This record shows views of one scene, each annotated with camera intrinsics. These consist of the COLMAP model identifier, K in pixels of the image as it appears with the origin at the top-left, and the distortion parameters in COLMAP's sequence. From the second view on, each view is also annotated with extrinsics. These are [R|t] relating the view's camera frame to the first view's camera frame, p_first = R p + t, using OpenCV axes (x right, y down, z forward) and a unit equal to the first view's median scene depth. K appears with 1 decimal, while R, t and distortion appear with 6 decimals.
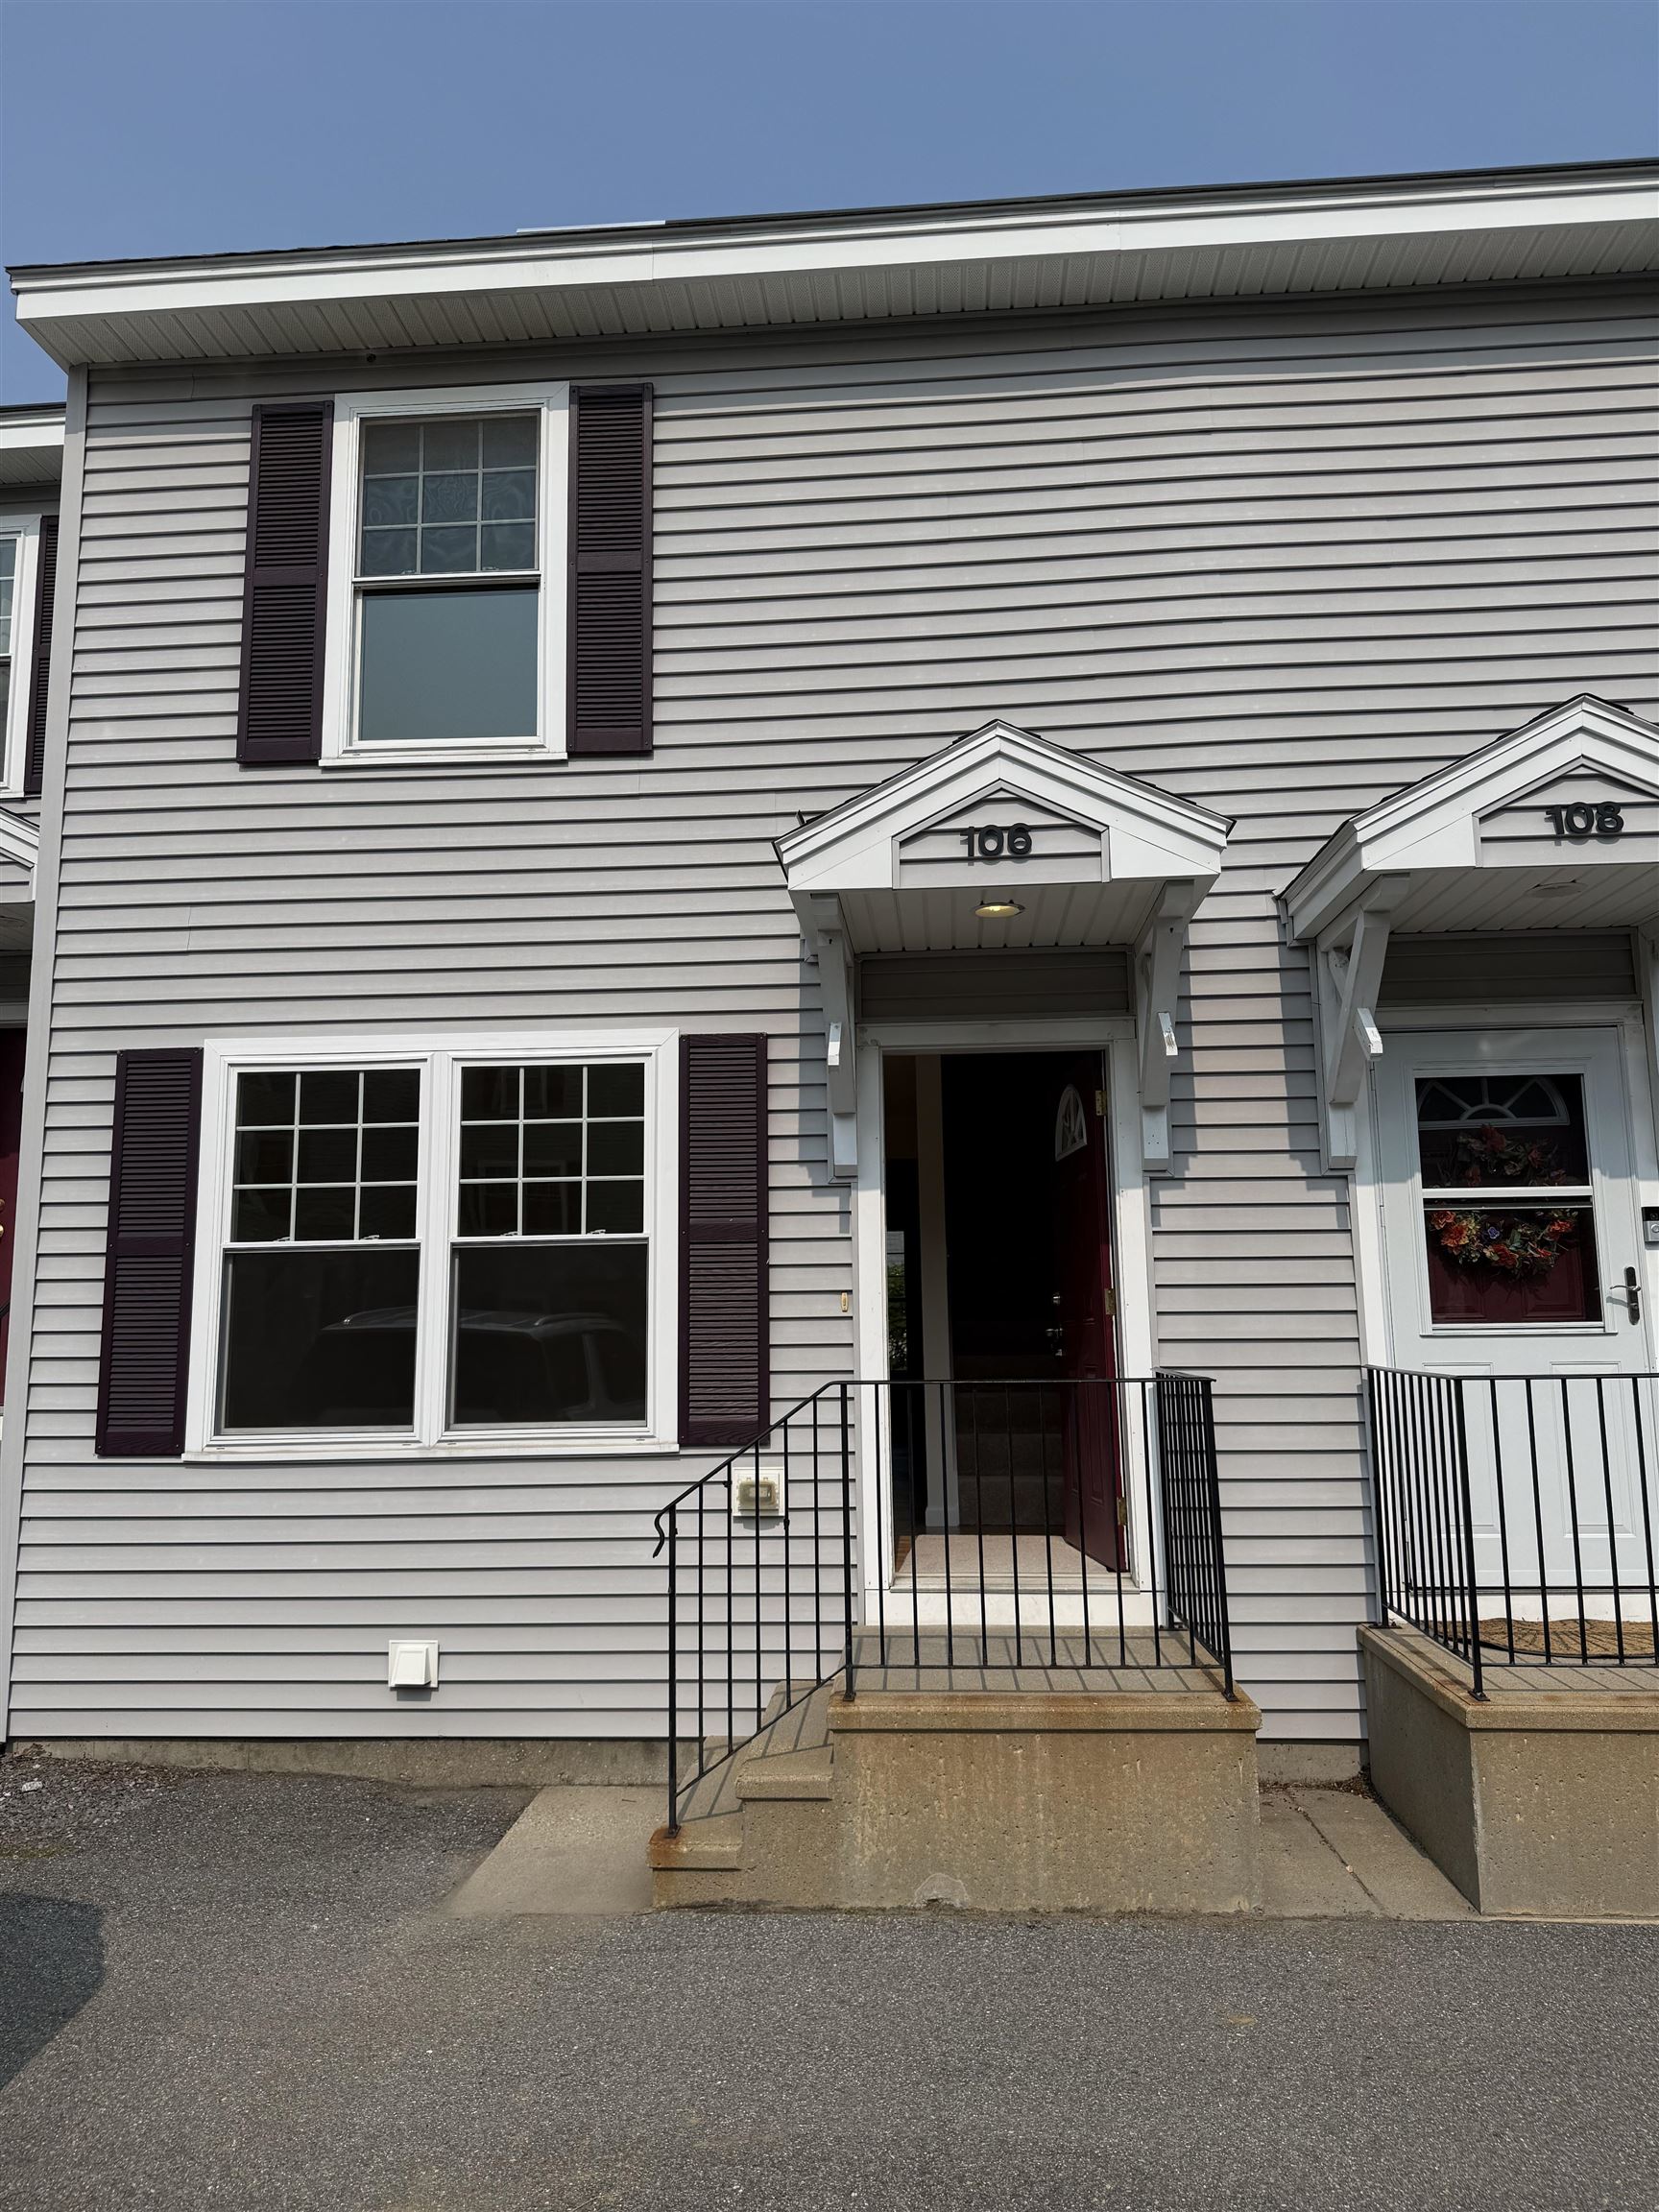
lens RADIAL K [[1554.7, 0, 828.0], [0, 1554.7, 1109.3], [0, 0, 1]] dist [0.127243, -0.158128]
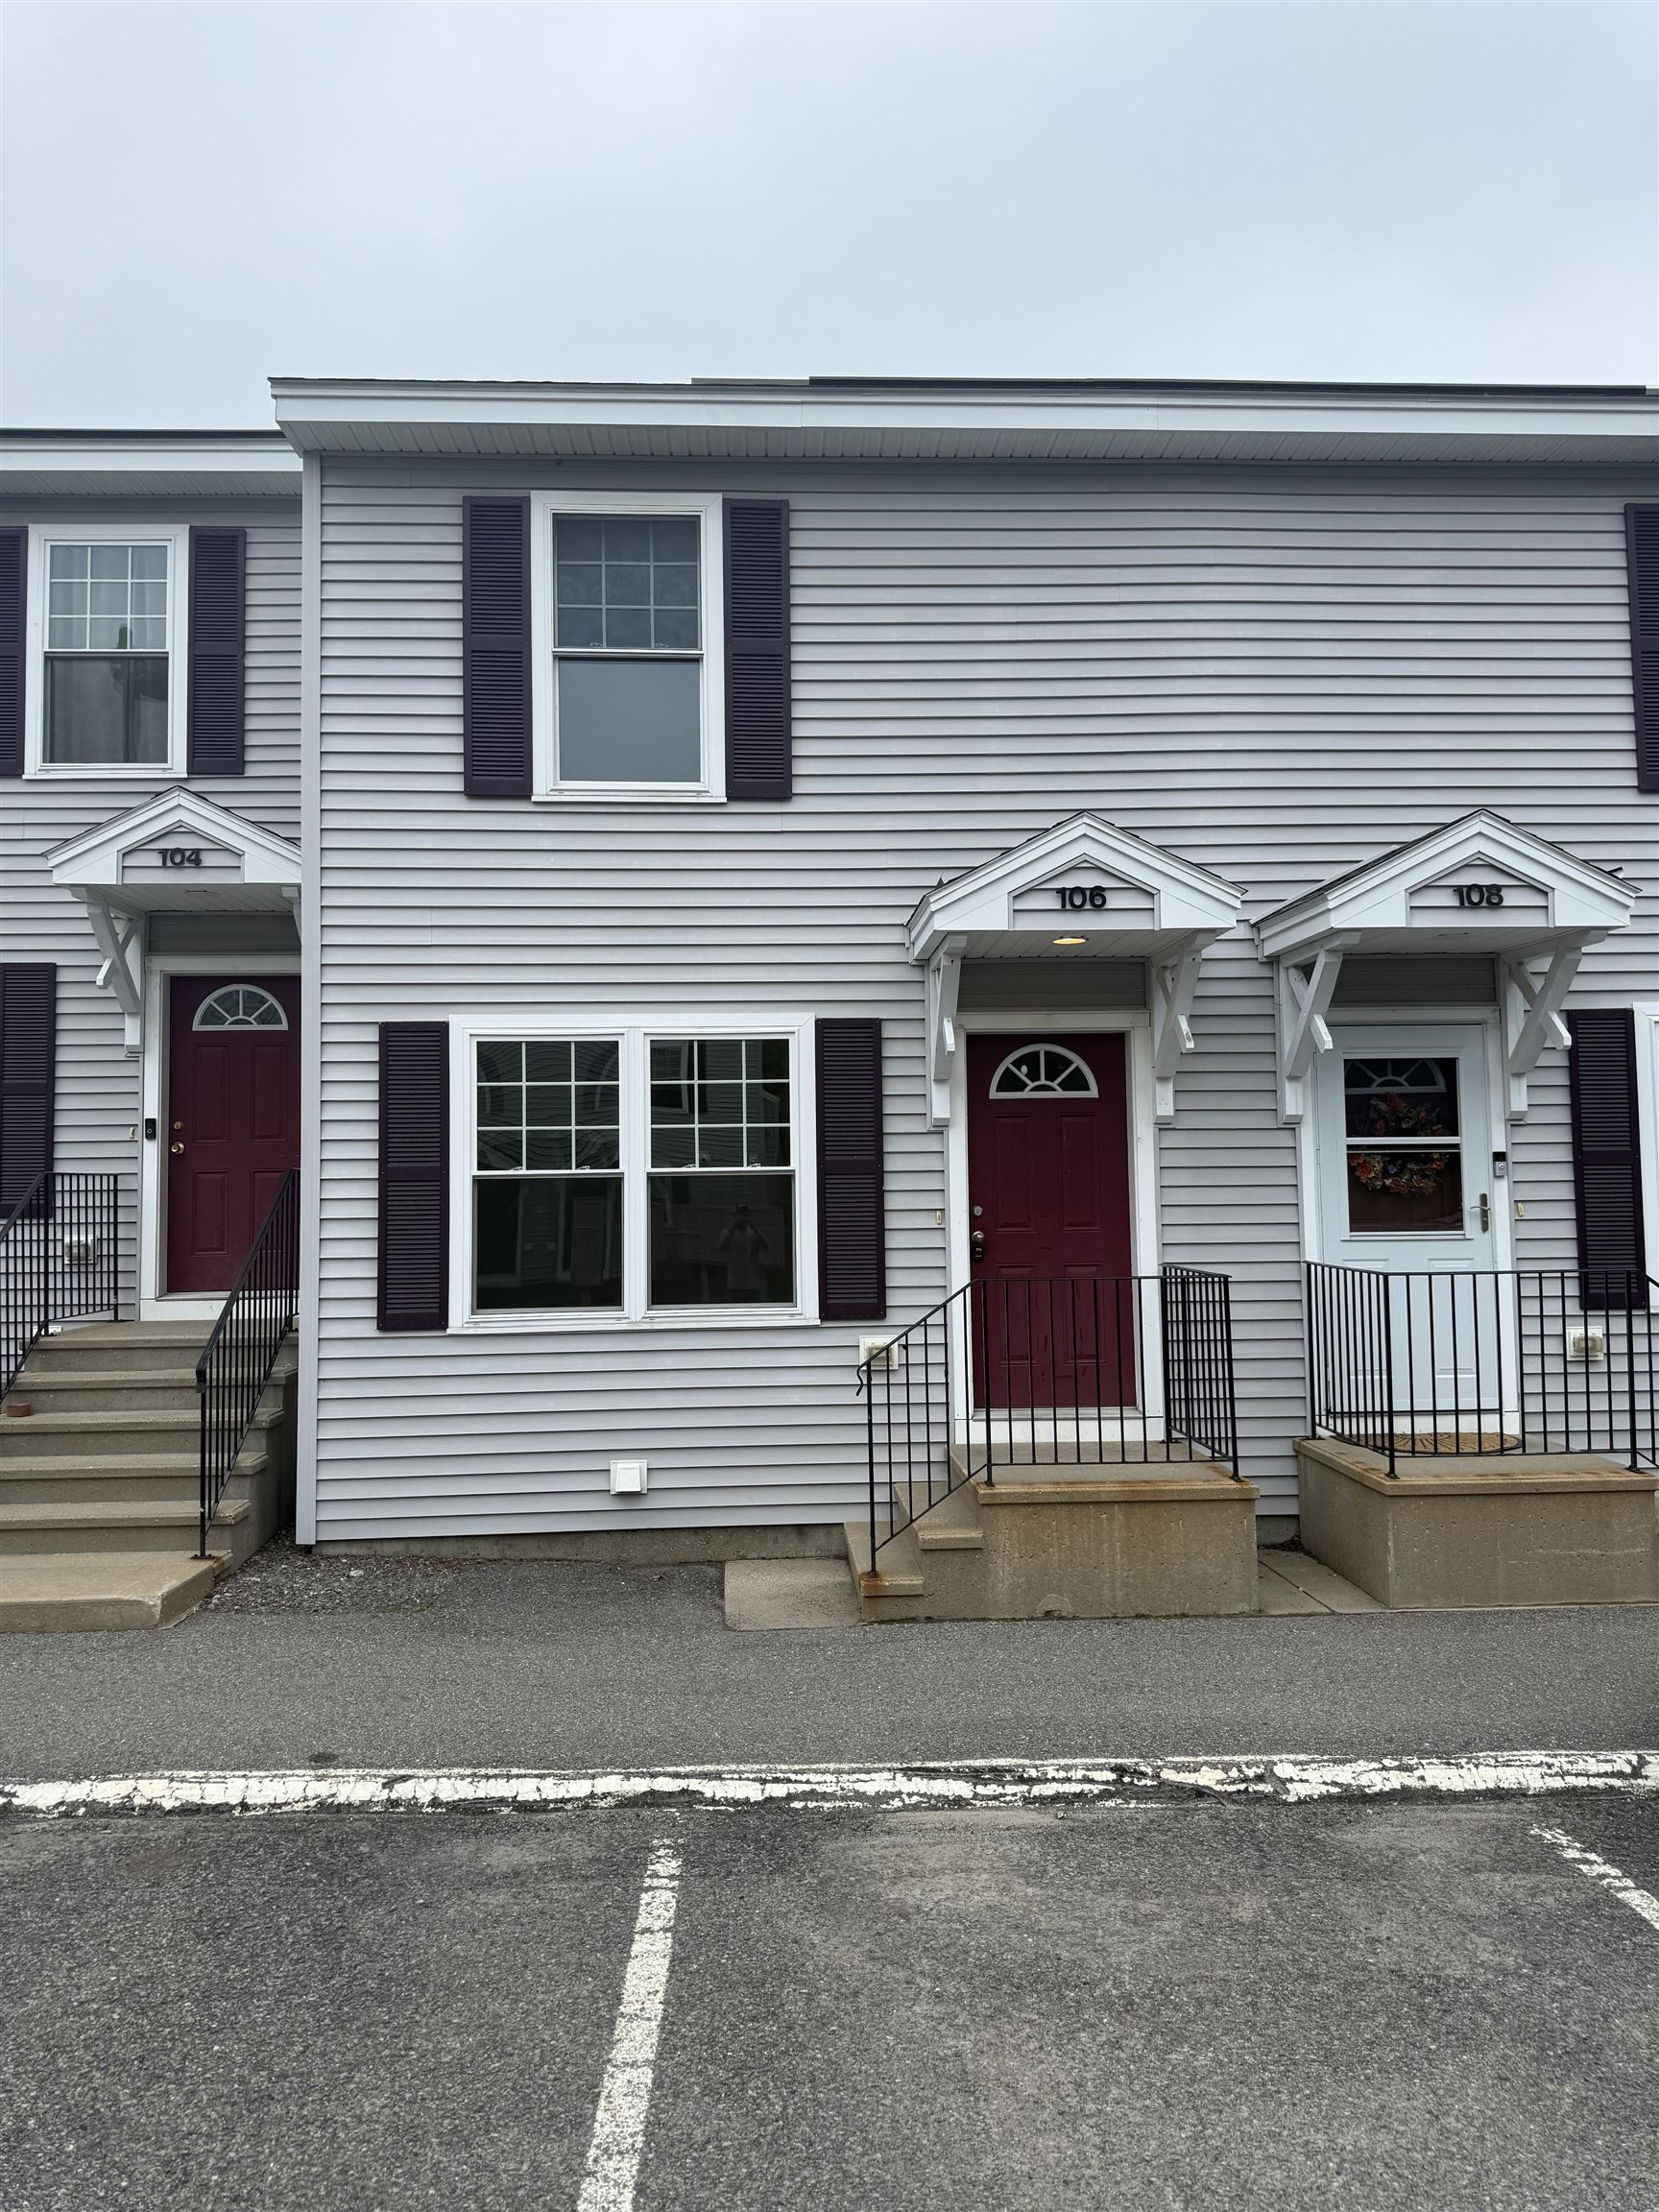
lens RADIAL K [[1585.8, 0, 829.5], [0, 1585.8, 1106.0], [0, 0, 1]] dist [0.135063, -0.001707]
pose [[0.991721, 0.006844, 0.128226, -0.264395], [-0.017397, 0.996532, 0.081368, -0.085878], [-0.127224, -0.082925, 0.988401, -0.360580]]
